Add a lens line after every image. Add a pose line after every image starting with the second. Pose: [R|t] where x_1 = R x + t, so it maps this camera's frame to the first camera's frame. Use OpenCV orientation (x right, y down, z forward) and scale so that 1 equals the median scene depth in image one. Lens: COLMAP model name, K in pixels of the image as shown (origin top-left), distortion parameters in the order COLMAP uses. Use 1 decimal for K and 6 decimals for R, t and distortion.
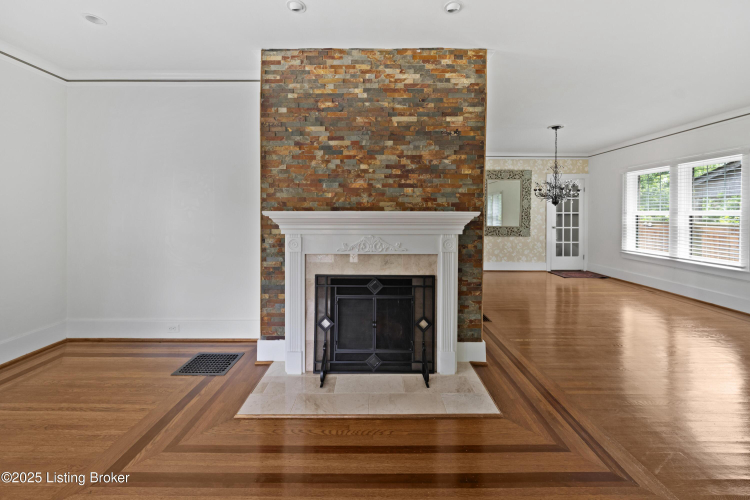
lens RADIAL K [[278.5, 0, 377.2], [0, 278.5, 215.4], [0, 0, 1]] dist [-0.006244, -0.000087]
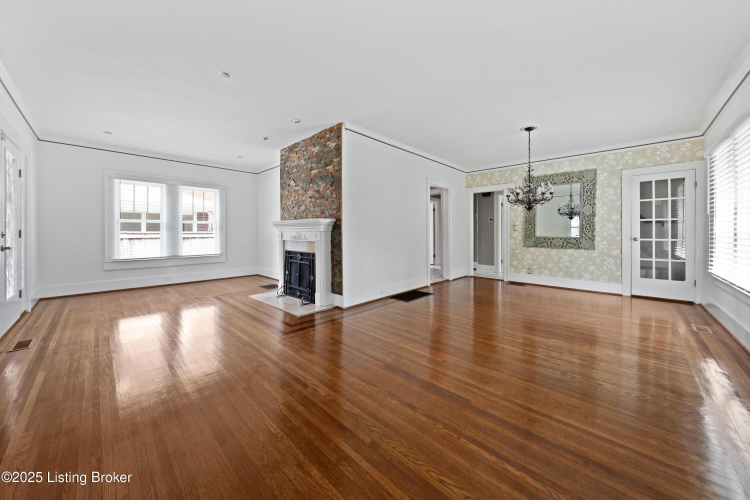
lens RADIAL K [[268.6, 0, 383.3], [0, 268.6, 232.3], [0, 0, 1]] dist [0.000161, -0.000030]
pose [[0.726206, -0.000478, -0.687477, 1.699641], [-0.002542, 0.999991, -0.003381, 0.076098], [0.687473, 0.004203, 0.726198, -0.013759]]
